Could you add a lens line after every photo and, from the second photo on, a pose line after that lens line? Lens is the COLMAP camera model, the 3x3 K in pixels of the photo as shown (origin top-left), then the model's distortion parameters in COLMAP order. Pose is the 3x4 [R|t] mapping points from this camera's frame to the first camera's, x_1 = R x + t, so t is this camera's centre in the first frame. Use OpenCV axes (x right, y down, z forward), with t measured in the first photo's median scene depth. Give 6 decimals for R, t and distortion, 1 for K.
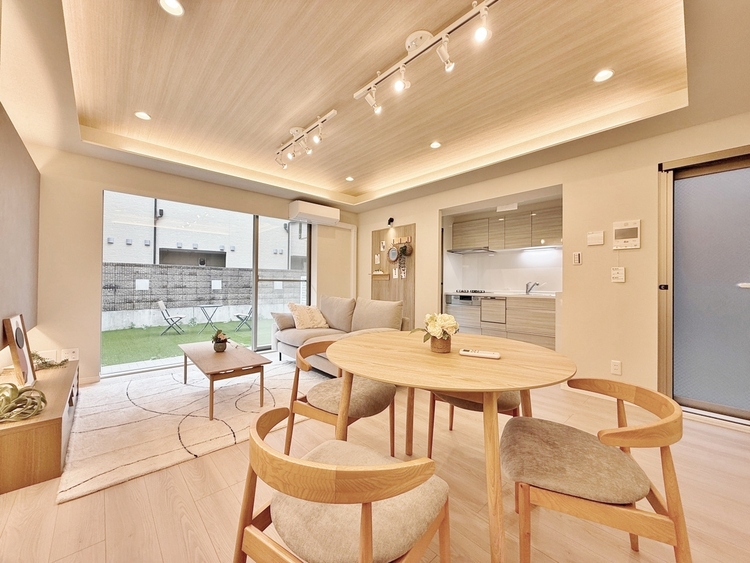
lens RADIAL K [[298.0, 0, 372.6], [0, 298.0, 281.5], [0, 0, 1]] dist [-0.000901, 0.000721]
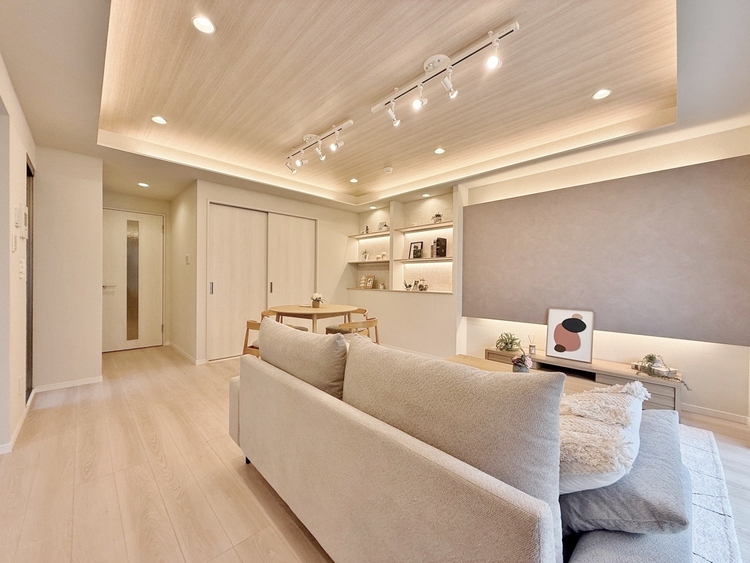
lens RADIAL K [[298.0, 0, 372.4], [0, 298.0, 281.1], [0, 0, 1]] dist [-0.000901, 0.000721]
pose [[-0.999374, -0.018375, -0.030222, -0.049420], [-0.018408, 0.999830, 0.000821, -0.004516], [0.030202, 0.001377, -0.999543, 0.928851]]
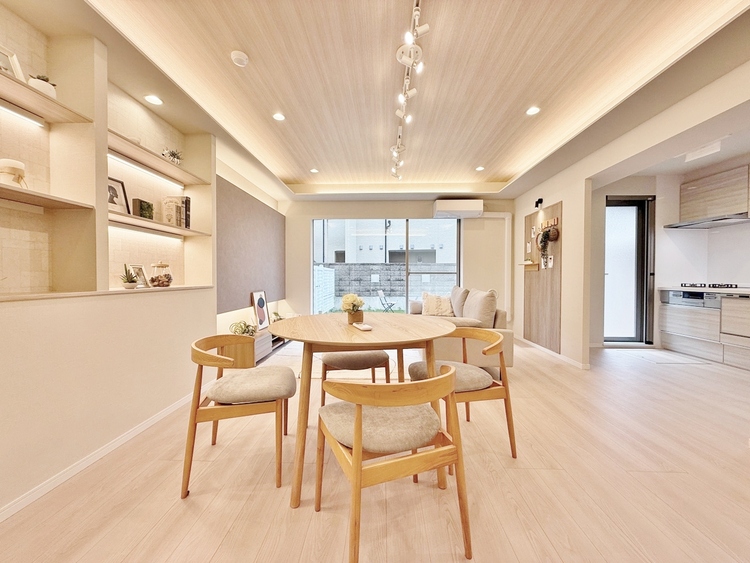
lens RADIAL K [[298.0, 0, 372.2], [0, 298.0, 281.5], [0, 0, 1]] dist [-0.000901, 0.000721]
pose [[0.711265, 0.003348, -0.702916, 0.292359], [0.009396, 0.999854, 0.014270, 0.009263], [0.702861, -0.016755, 0.711130, 0.035364]]
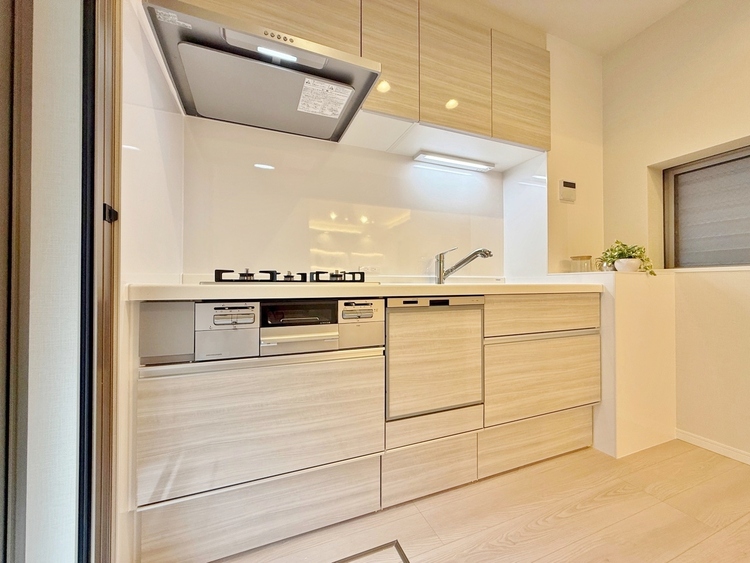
lens RADIAL K [[298.0, 0, 373.4], [0, 298.0, 282.5], [0, 0, 1]] dist [-0.000901, 0.000721]
pose [[0.361797, -0.002918, 0.932252, 0.178552], [0.003433, 0.999992, 0.001797, 0.040546], [-0.932251, 0.002550, 0.361804, 0.969170]]
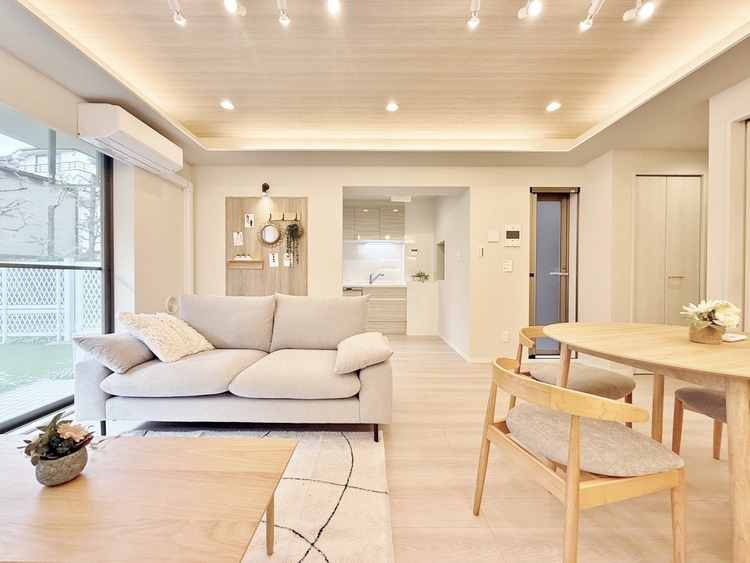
lens RADIAL K [[298.0, 0, 372.6], [0, 298.0, 281.0], [0, 0, 1]] dist [-0.000901, 0.000721]
pose [[0.671428, -0.016127, 0.740894, -0.273509], [-0.000112, 0.999761, 0.021864, 0.007635], [-0.741069, -0.014764, 0.671266, 0.283392]]
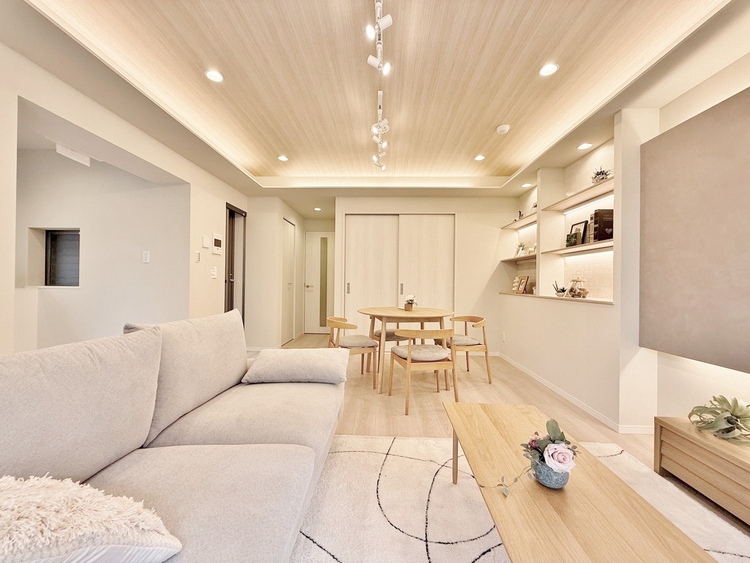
lens RADIAL K [[298.0, 0, 372.6], [0, 298.0, 280.8], [0, 0, 1]] dist [-0.000901, 0.000721]
pose [[-0.713163, -0.014280, 0.700853, -0.317890], [-0.023058, 0.999729, -0.003093, 0.000902], [-0.700619, -0.018366, -0.713299, 0.737050]]
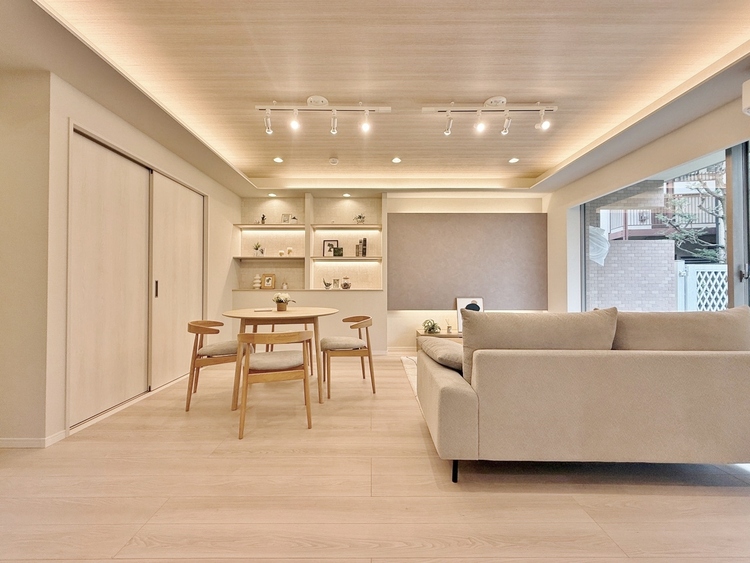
lens RADIAL K [[298.0, 0, 372.3], [0, 298.0, 281.2], [0, 0, 1]] dist [-0.000901, 0.000721]
pose [[-0.675308, -0.019337, -0.737282, 0.341703], [-0.001891, 0.999698, -0.024488, 0.018231], [0.737533, -0.015143, -0.675141, 0.728024]]
